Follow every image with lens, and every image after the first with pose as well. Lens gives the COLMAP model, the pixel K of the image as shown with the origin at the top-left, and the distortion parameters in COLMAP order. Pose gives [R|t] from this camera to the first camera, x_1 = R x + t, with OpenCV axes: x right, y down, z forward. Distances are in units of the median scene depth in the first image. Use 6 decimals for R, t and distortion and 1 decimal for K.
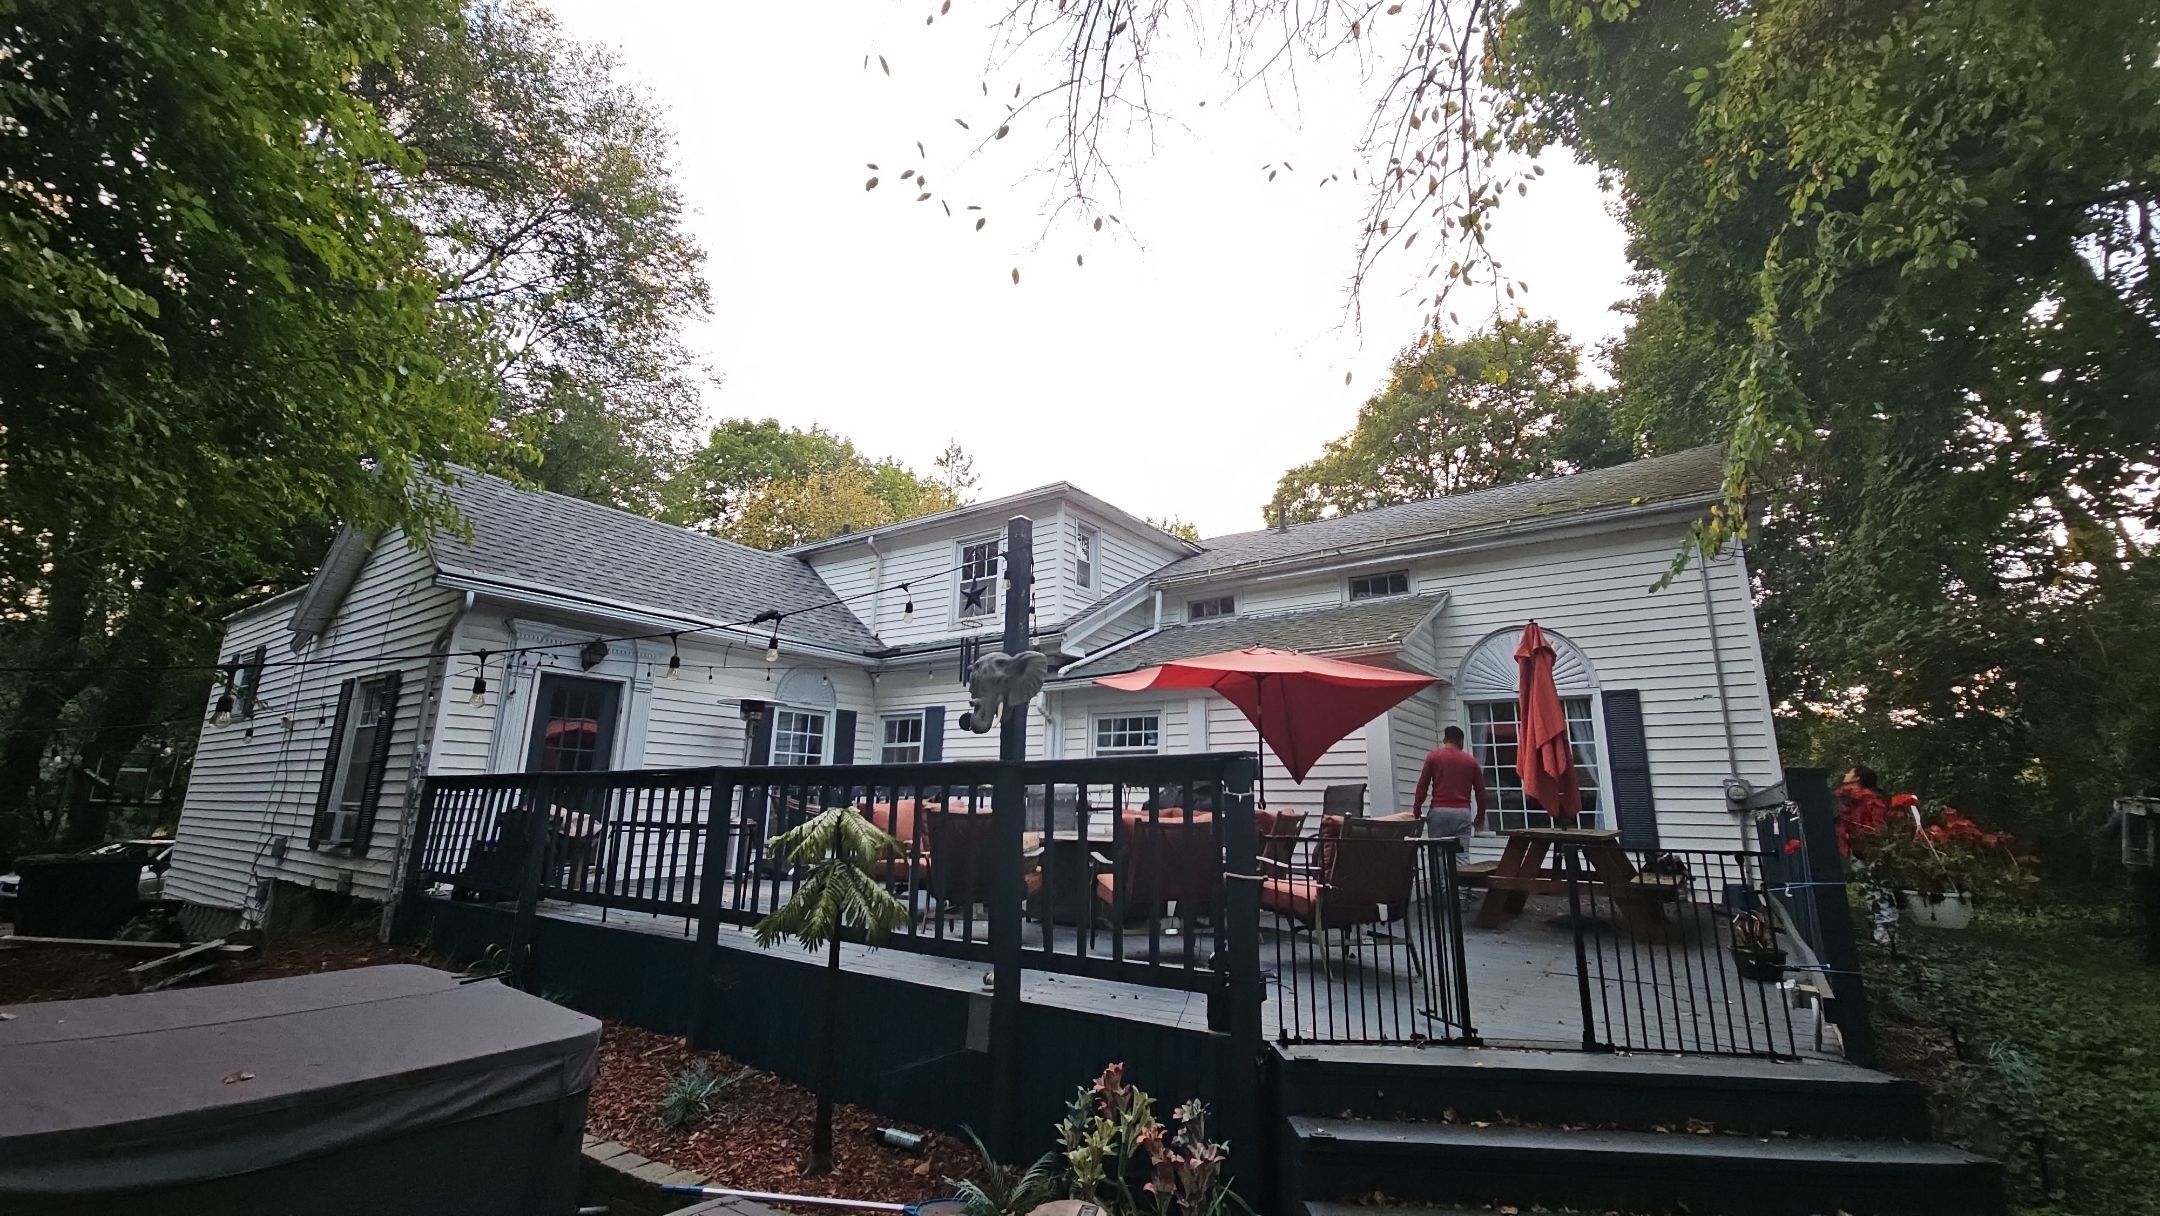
lens RADIAL K [[861.6, 0, 1080.0], [0, 861.6, 608.0], [0, 0, 1]] dist [-0.000749, -0.000005]
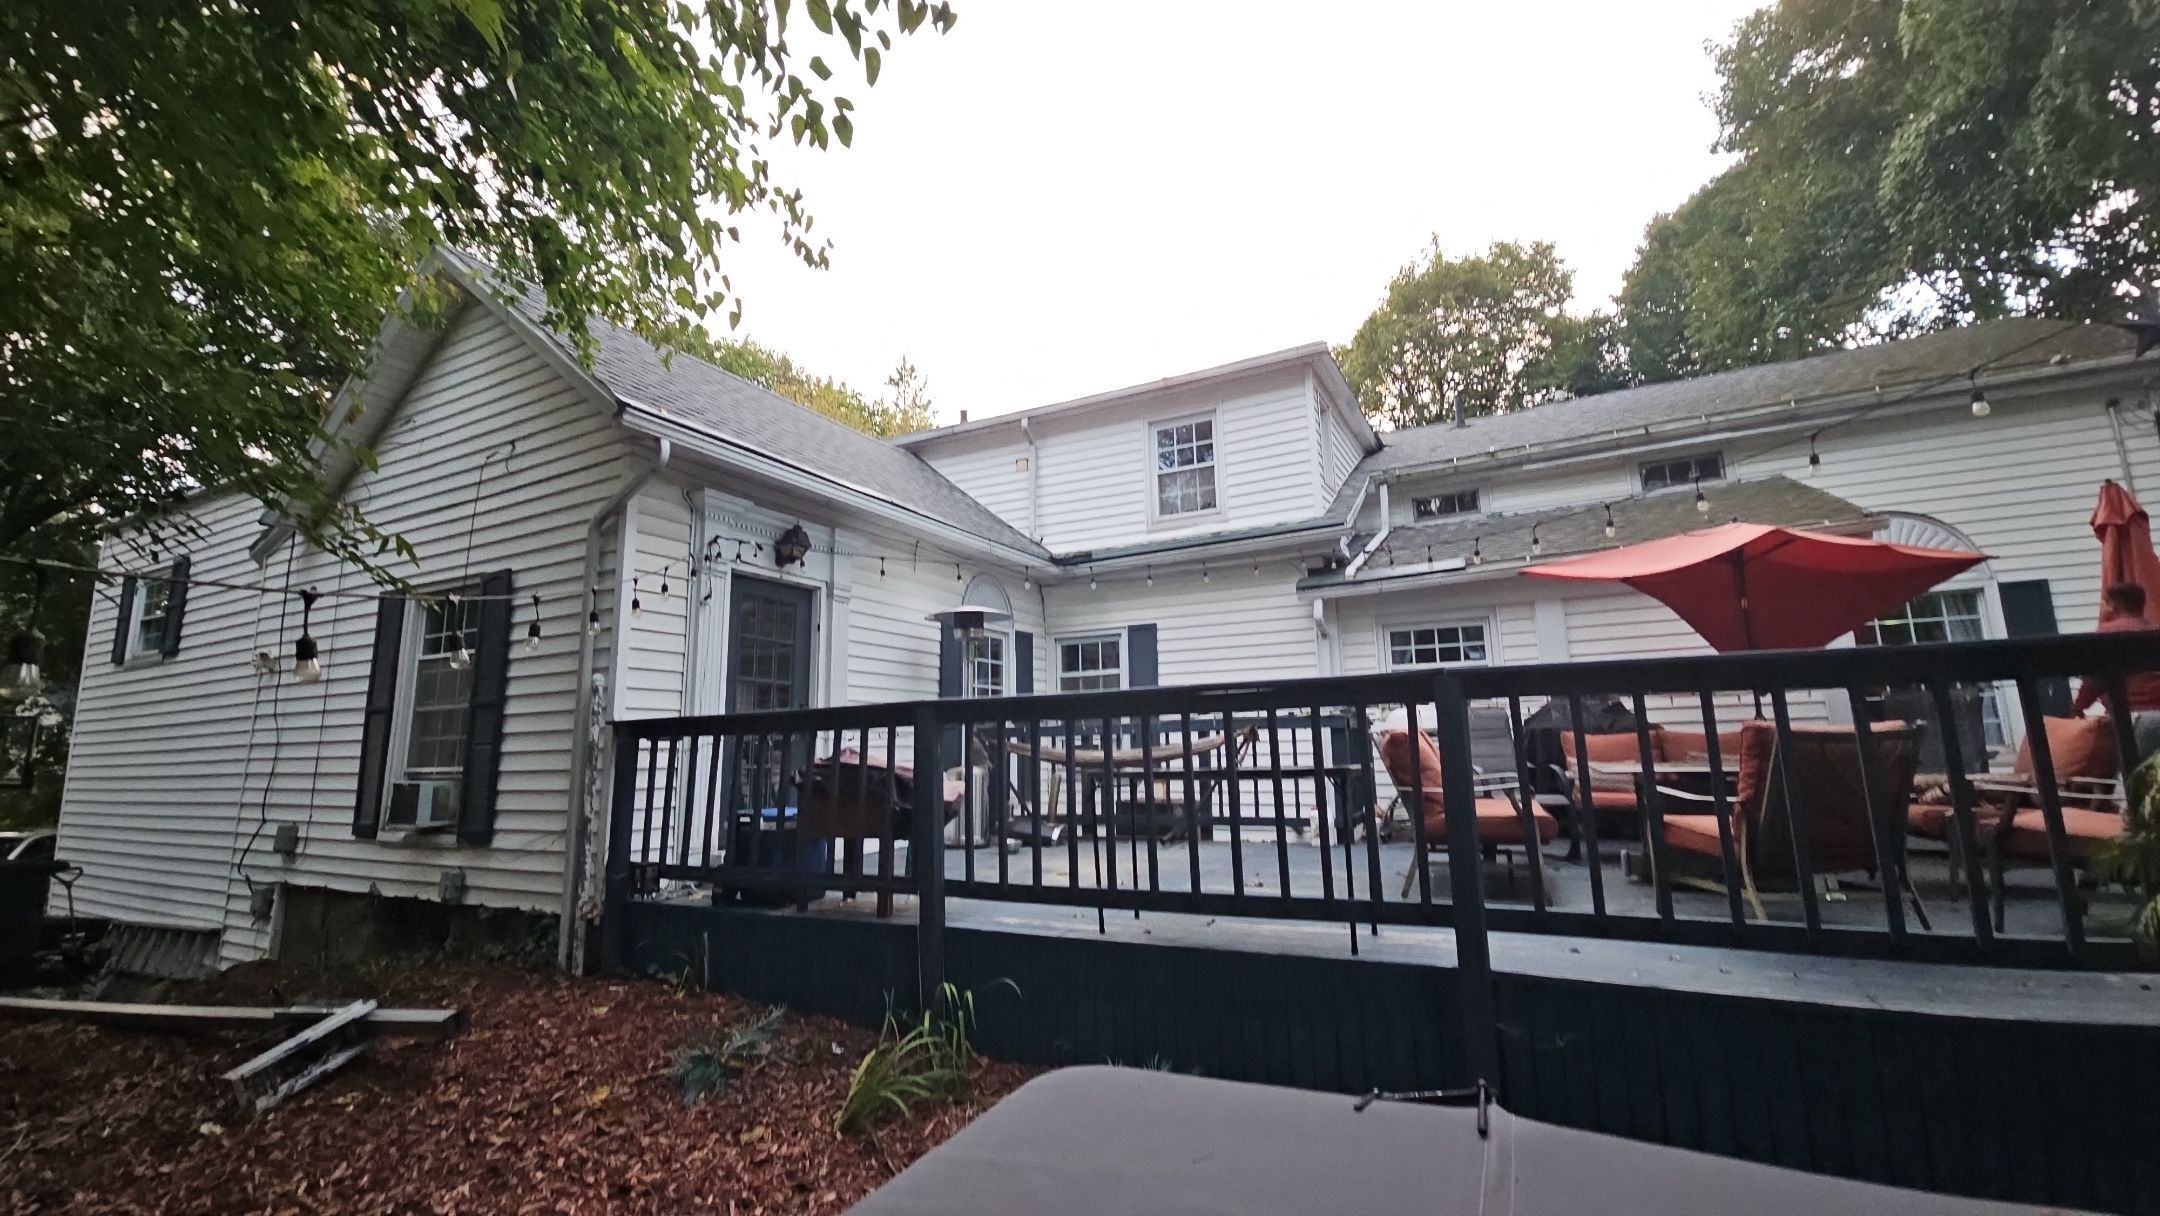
lens RADIAL K [[861.6, 0, 1080.0], [0, 861.6, 608.0], [0, 0, 1]] dist [-0.000749, -0.000005]
pose [[0.990339, -0.015159, 0.137838, -0.389223], [0.006620, 0.998042, 0.062195, 0.055709], [-0.138511, -0.060682, 0.988500, 0.242330]]
